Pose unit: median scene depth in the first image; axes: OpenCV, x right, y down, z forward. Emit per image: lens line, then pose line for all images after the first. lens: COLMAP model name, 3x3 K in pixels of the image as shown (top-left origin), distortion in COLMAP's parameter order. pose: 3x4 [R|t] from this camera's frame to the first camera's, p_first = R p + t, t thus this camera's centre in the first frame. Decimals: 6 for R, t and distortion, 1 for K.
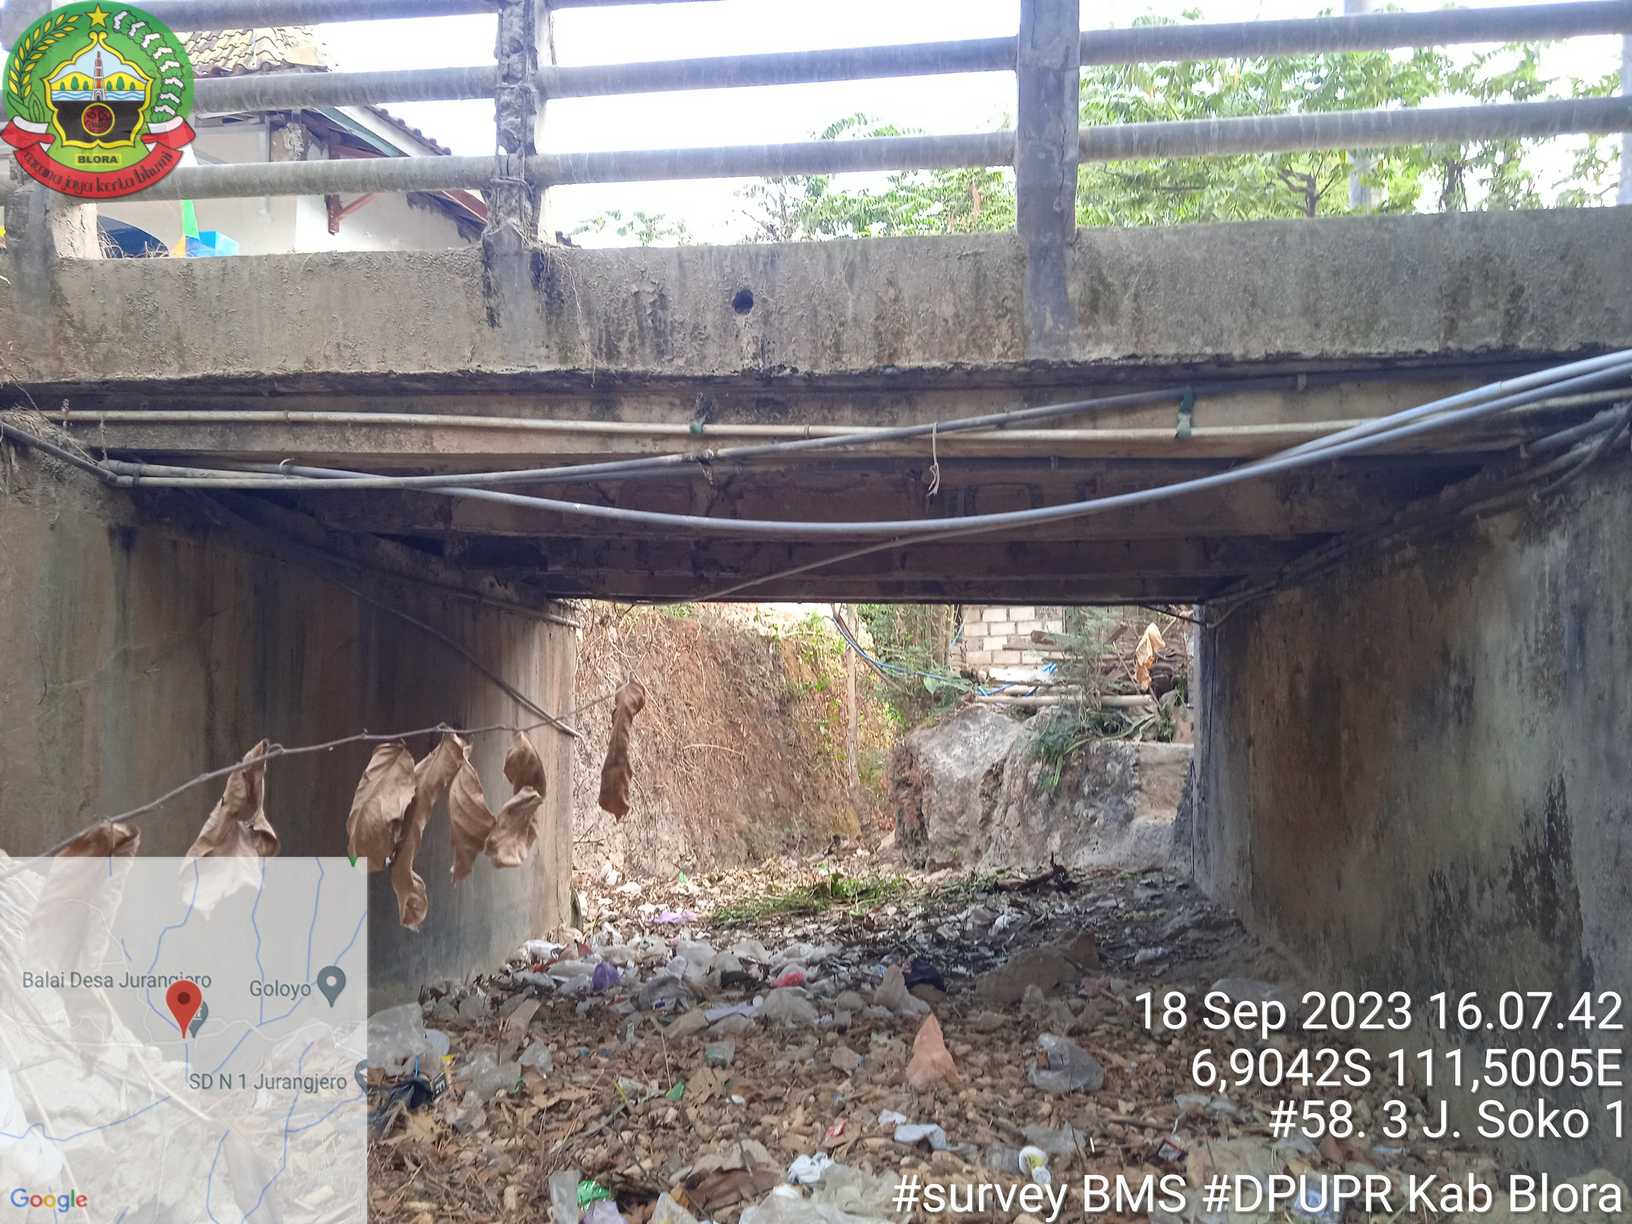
lens RADIAL K [[1343.7, 0, 814.1], [0, 1343.7, 621.1], [0, 0, 1]] dist [0.056817, -0.059600]
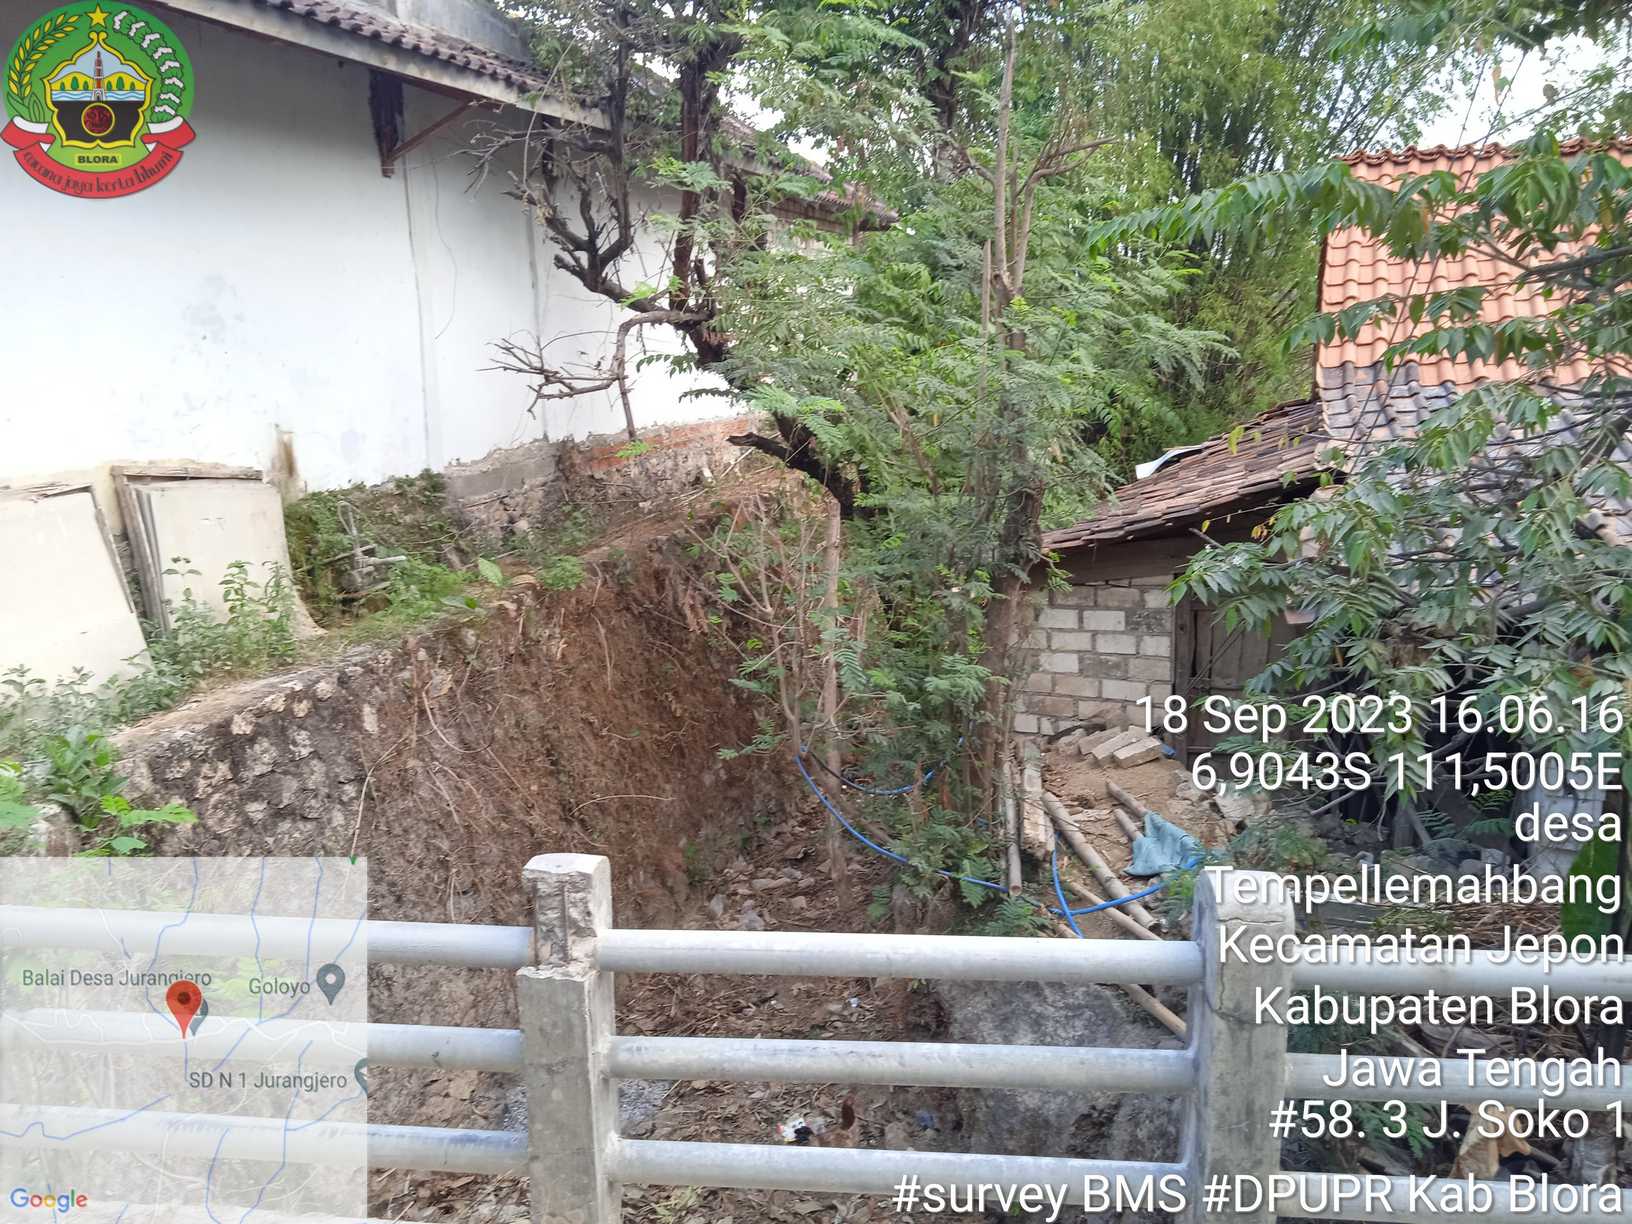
lens RADIAL K [[1343.7, 0, 835.3], [0, 1343.7, 647.3], [0, 0, 1]] dist [0.056817, -0.059600]
pose [[0.999370, -0.023648, 0.026456, 0.047716], [0.014262, 0.950378, 0.310770, -0.660620], [-0.032492, -0.310197, 0.950117, 1.430550]]
